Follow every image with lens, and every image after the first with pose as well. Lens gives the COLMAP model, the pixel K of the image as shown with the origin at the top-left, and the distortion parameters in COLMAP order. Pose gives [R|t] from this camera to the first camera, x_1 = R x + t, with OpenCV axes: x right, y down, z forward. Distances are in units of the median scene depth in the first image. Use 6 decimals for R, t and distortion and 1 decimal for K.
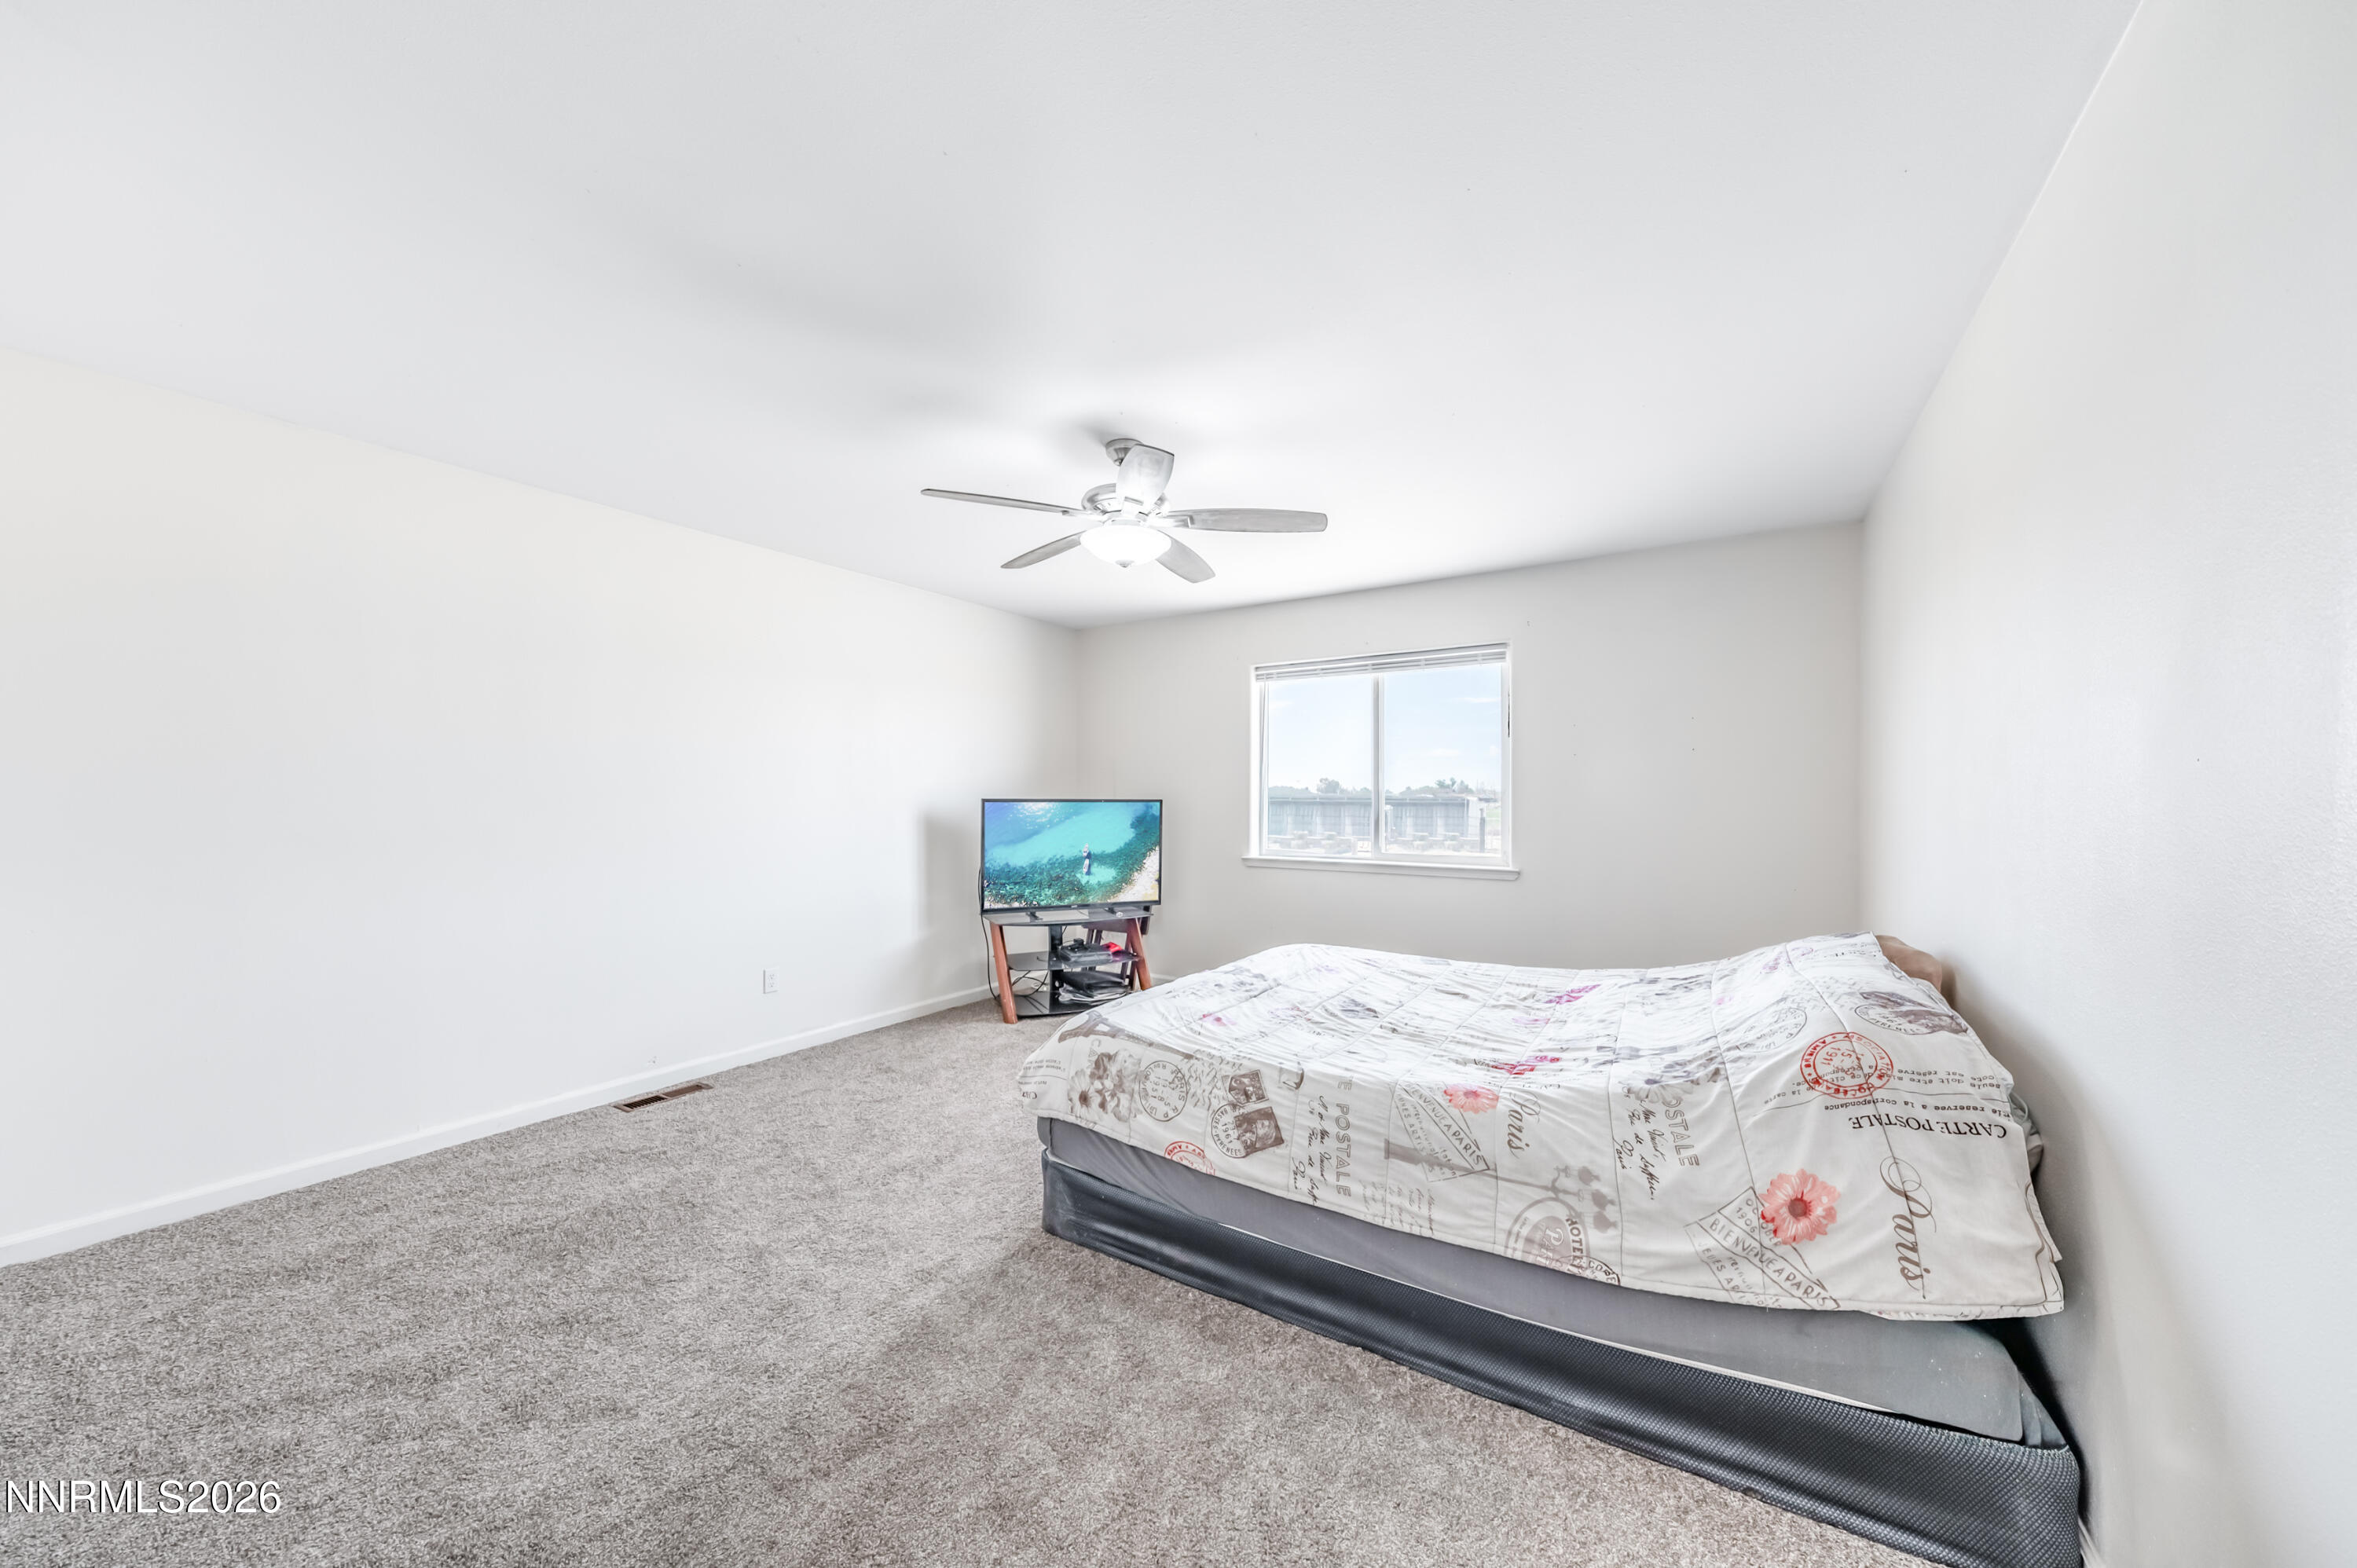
lens RADIAL K [[835.7, 0, 1180.5], [0, 835.7, 793.4], [0, 0, 1]] dist [-0.010702, -0.000110]
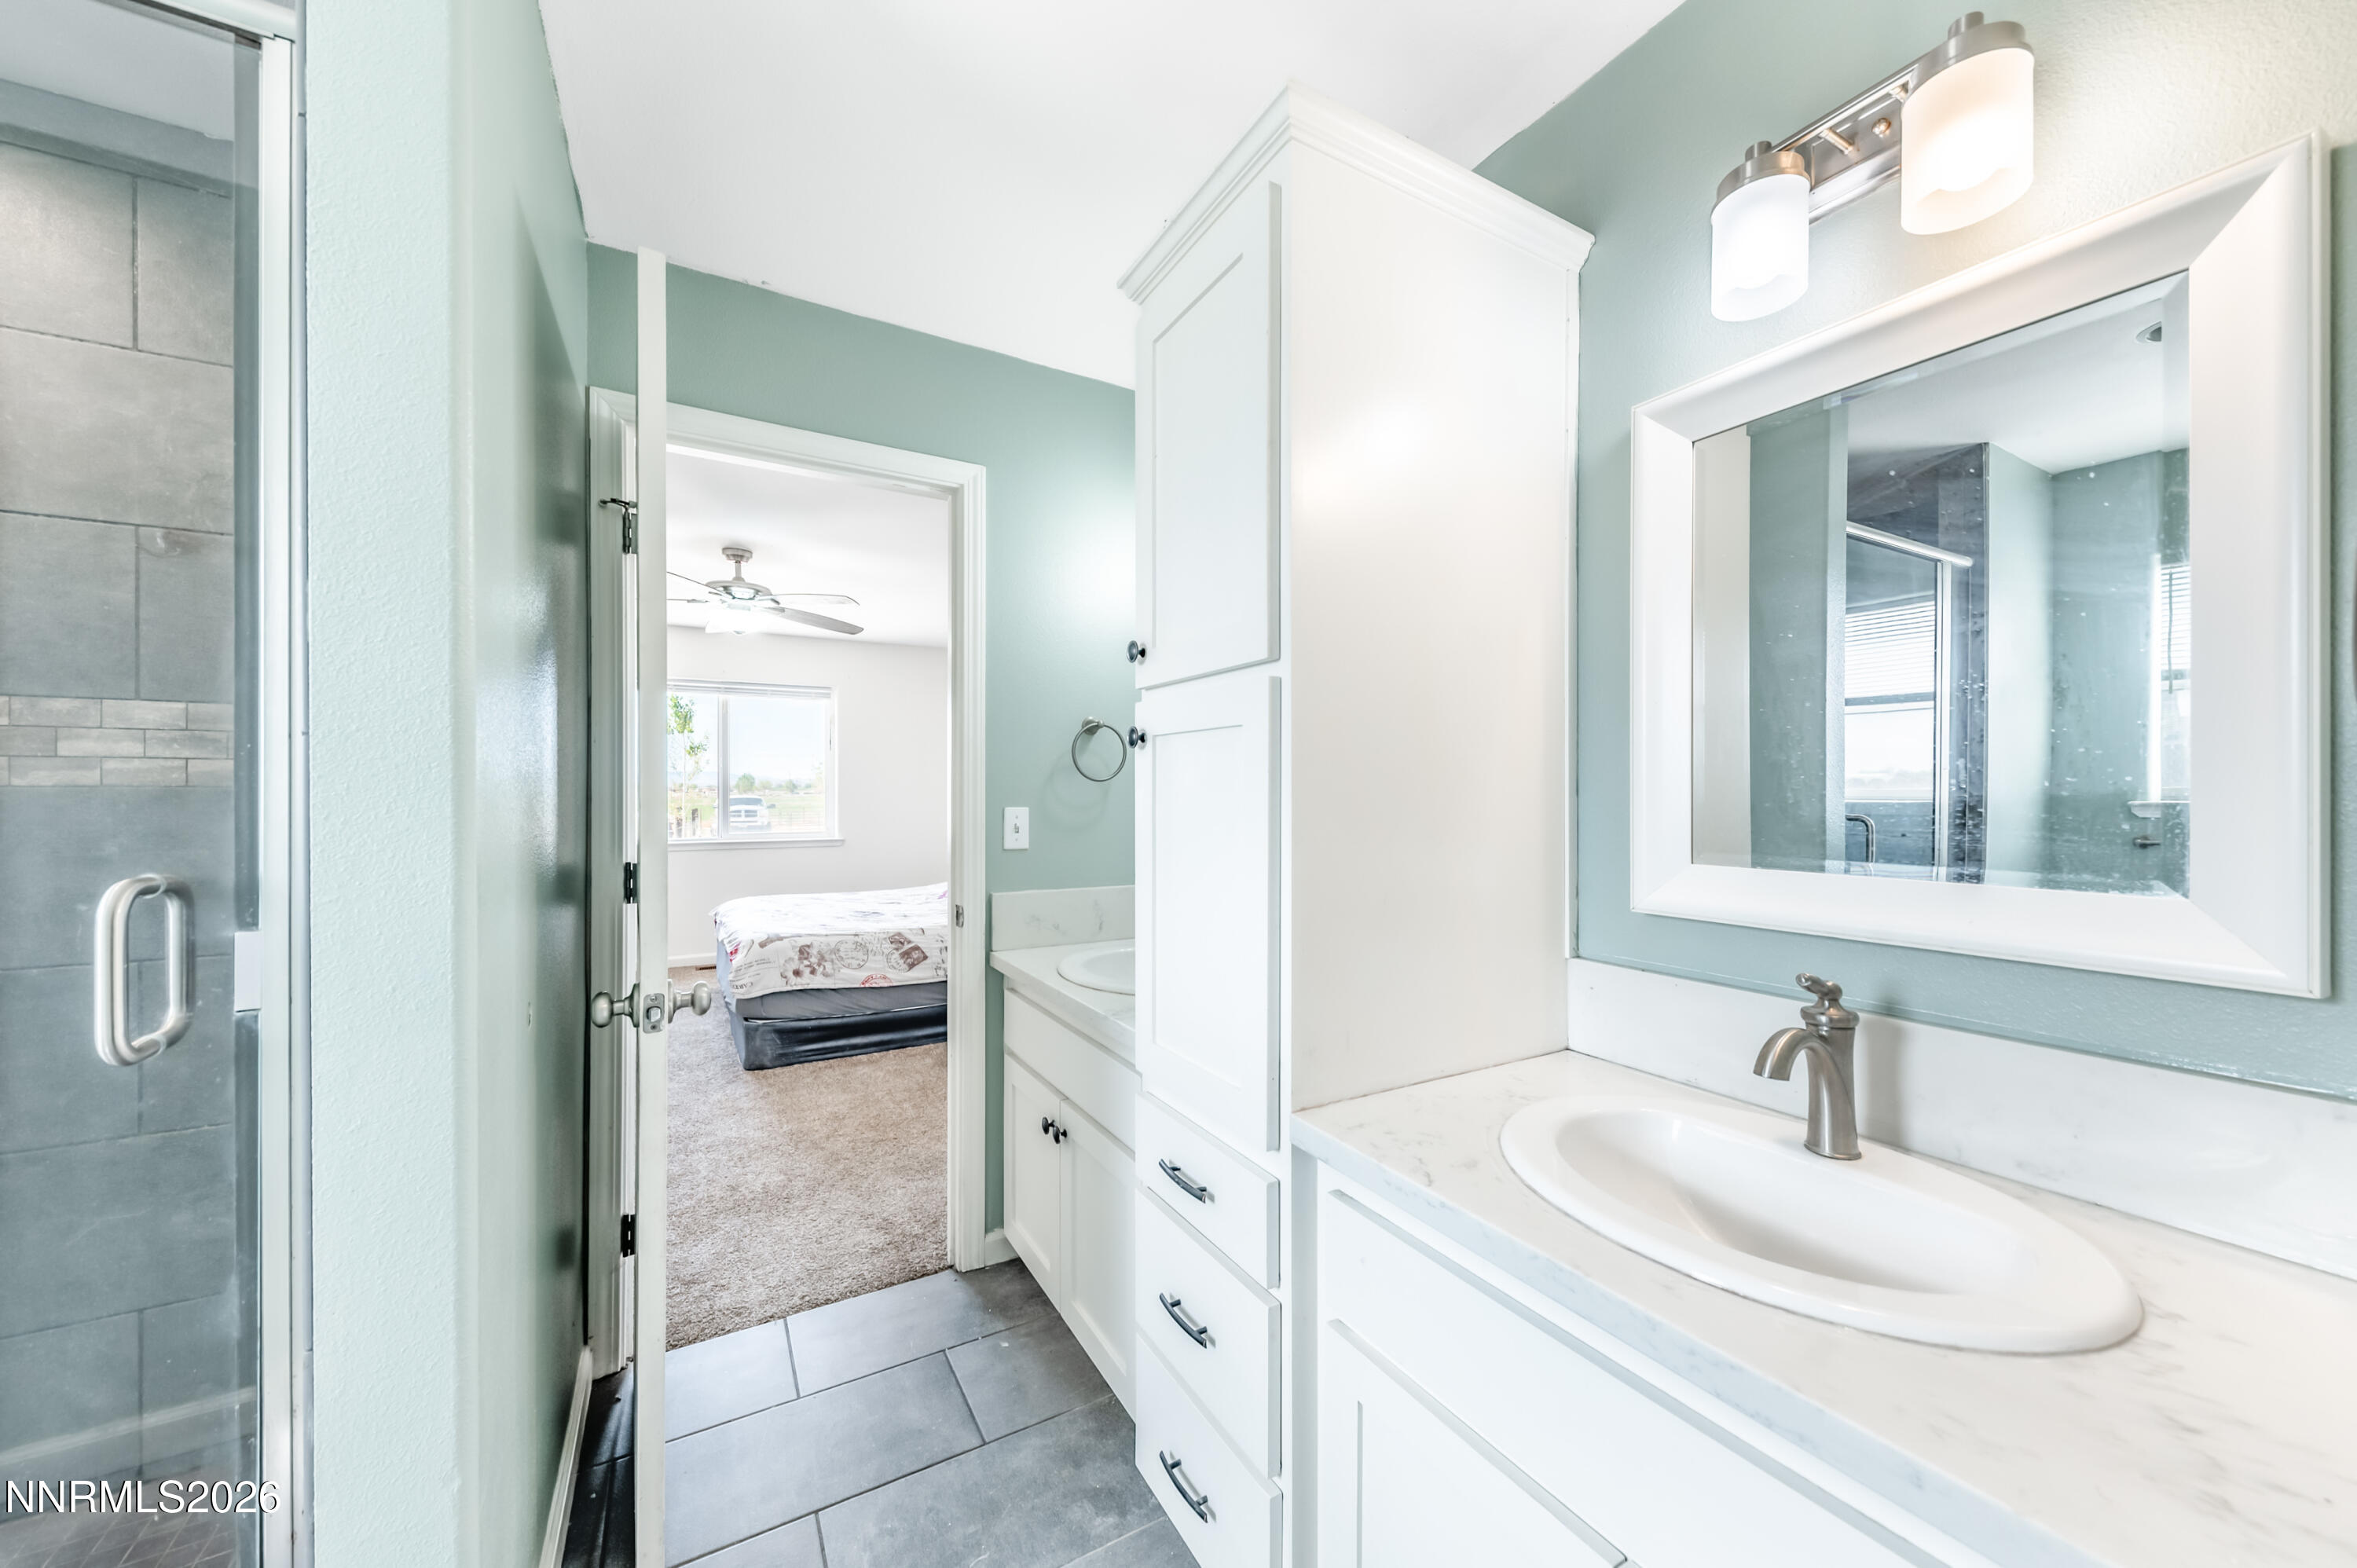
lens RADIAL K [[835.7, 0, 1172.7], [0, 835.7, 789.6], [0, 0, 1]] dist [-0.010702, -0.000110]
pose [[0.455260, -0.001423, 0.890357, -1.296537], [-0.004594, 0.999982, 0.003947, -0.012803], [-0.890346, -0.005887, 0.455246, -0.442874]]
